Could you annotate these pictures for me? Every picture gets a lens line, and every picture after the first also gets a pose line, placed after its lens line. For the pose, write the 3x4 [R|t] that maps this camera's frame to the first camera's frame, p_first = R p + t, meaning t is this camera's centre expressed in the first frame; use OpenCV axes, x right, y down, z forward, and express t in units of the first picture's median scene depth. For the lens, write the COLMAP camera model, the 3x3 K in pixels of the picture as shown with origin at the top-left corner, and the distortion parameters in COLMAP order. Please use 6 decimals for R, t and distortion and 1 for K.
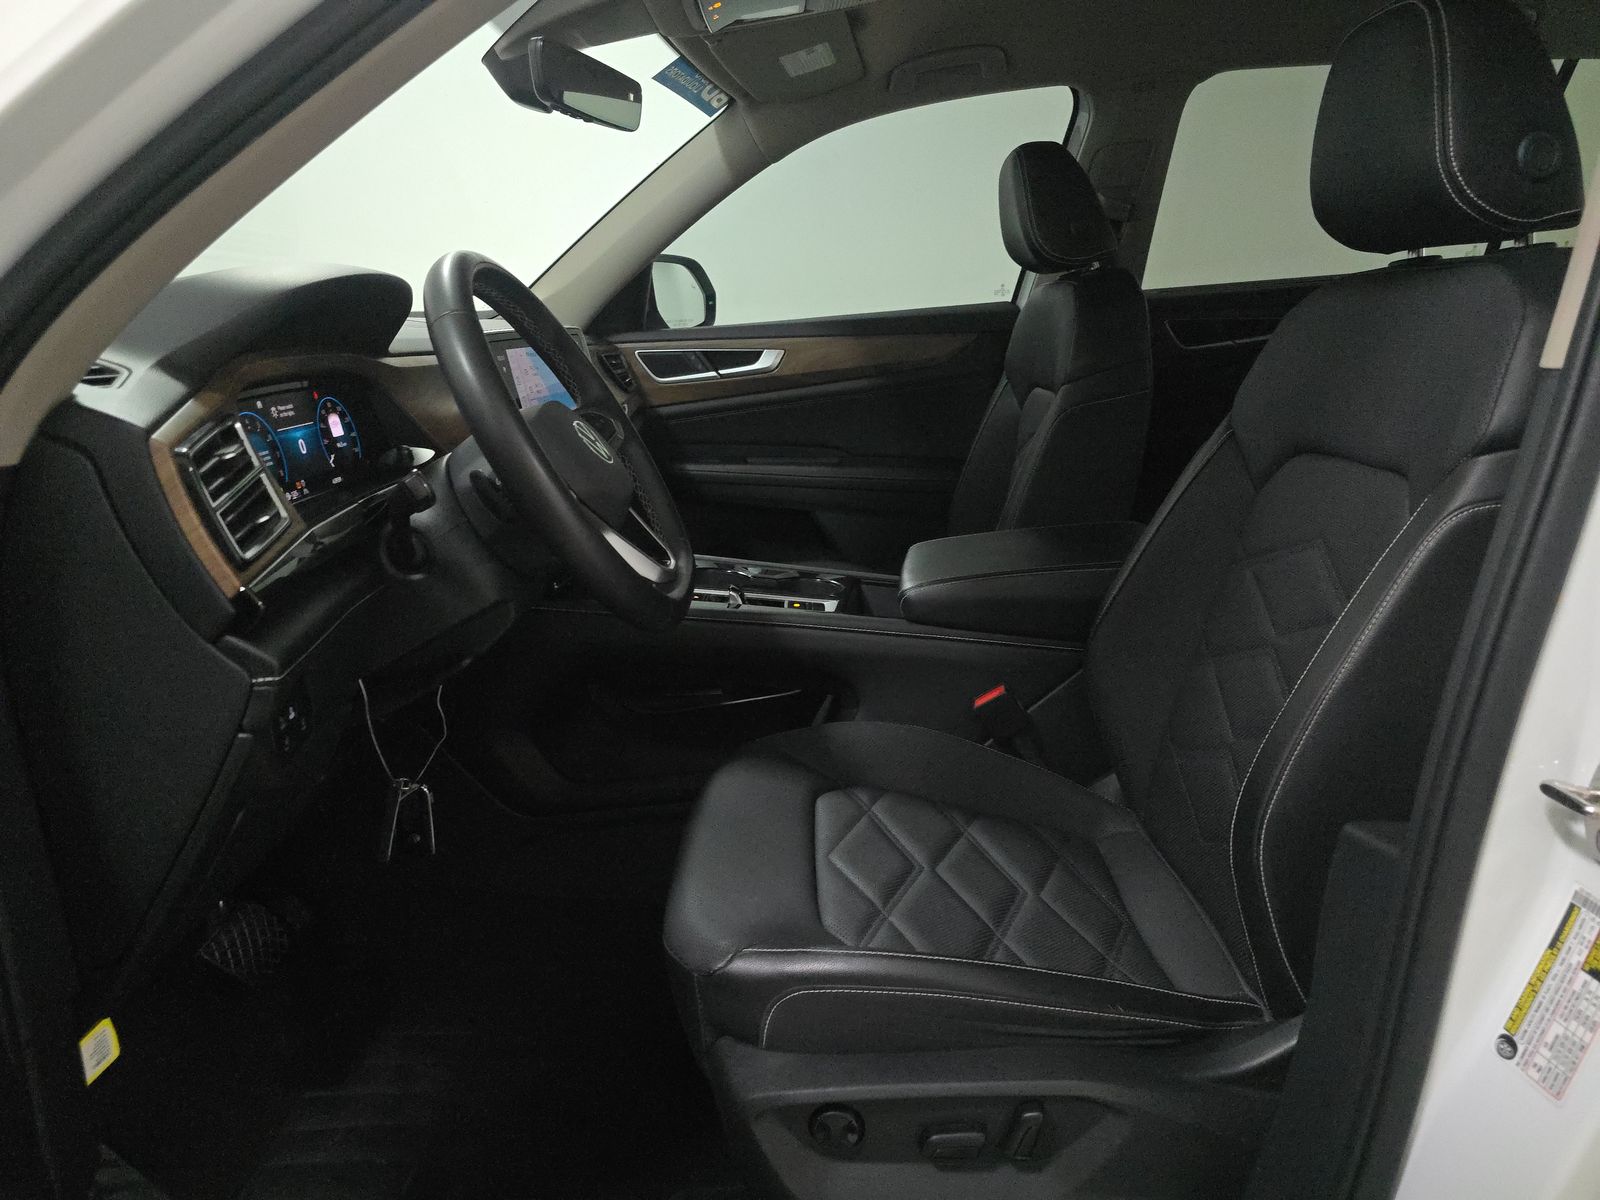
lens RADIAL K [[1046.0, 0, 819.2], [0, 1046.0, 603.7], [0, 0, 1]] dist [0.037887, -0.040440]
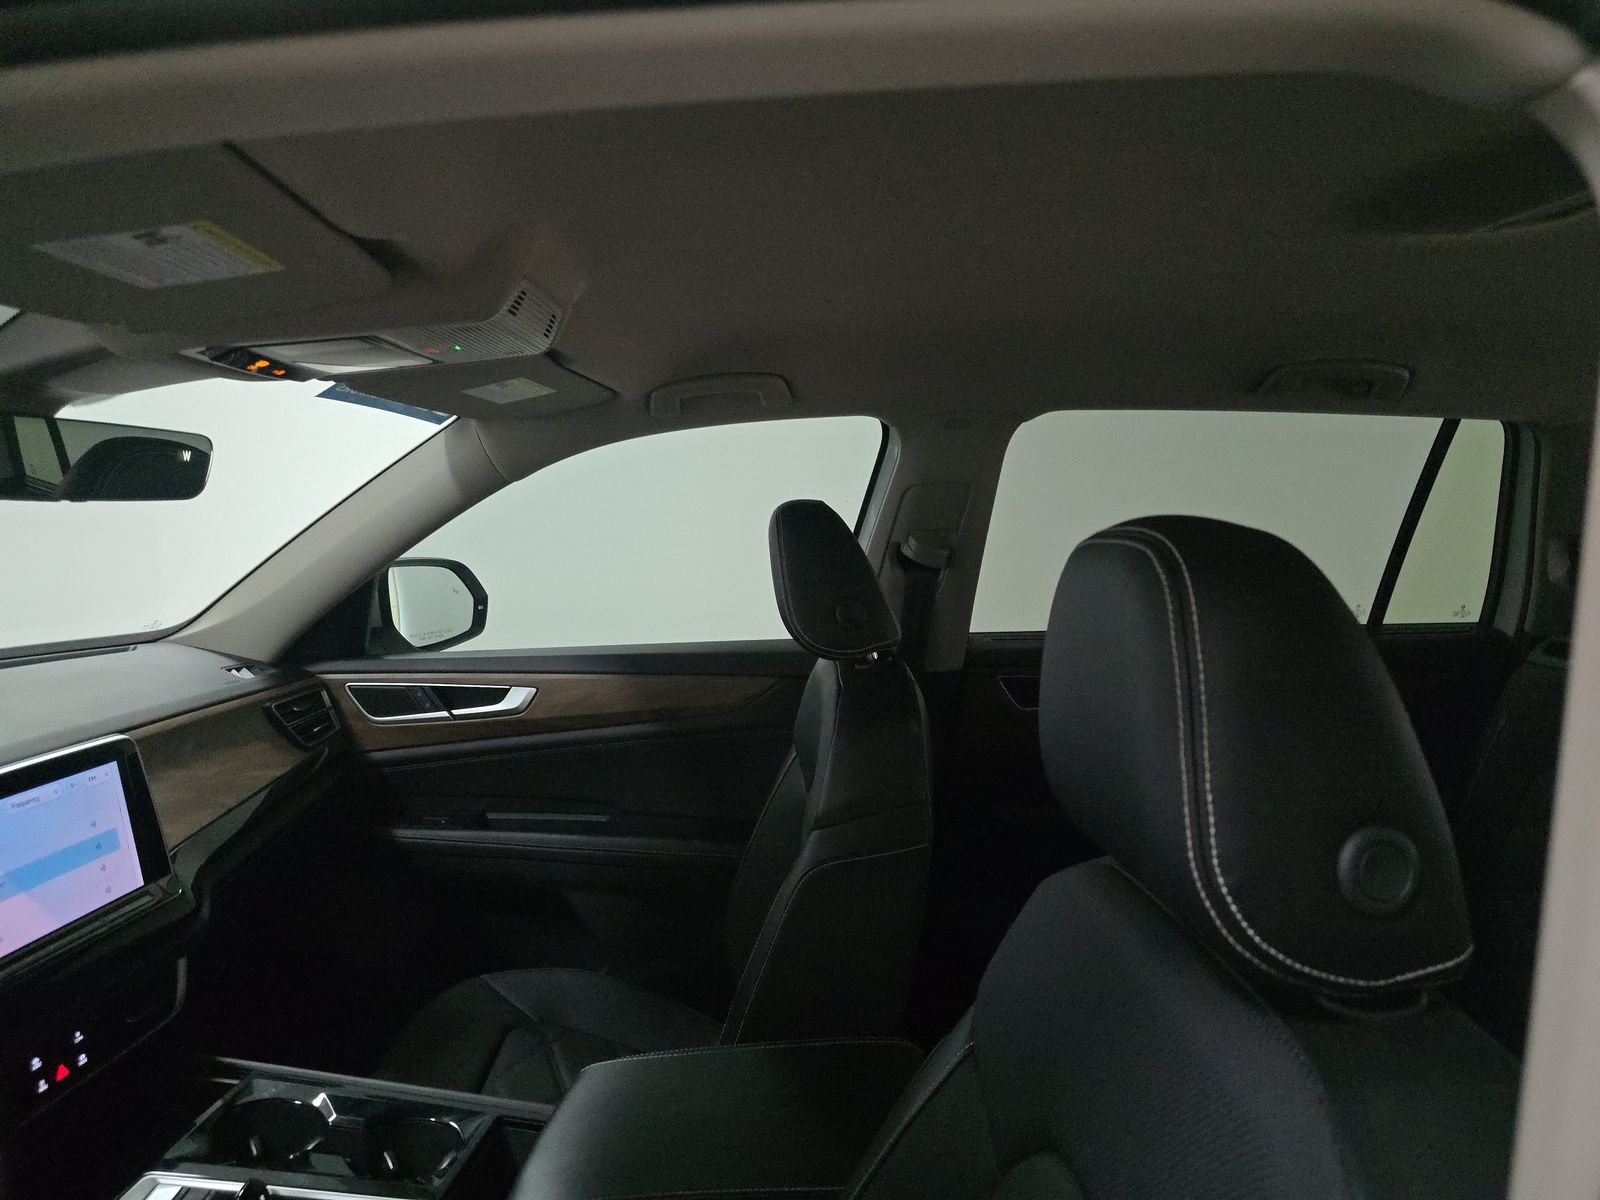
lens RADIAL K [[1046.0, 0, 819.2], [0, 1046.0, 603.7], [0, 0, 1]] dist [0.037887, -0.040440]
pose [[0.997639, 0.046378, 0.050651, 0.140592], [-0.036702, 0.983424, -0.177569, -0.170815], [-0.058047, 0.175290, 0.982804, 0.180374]]
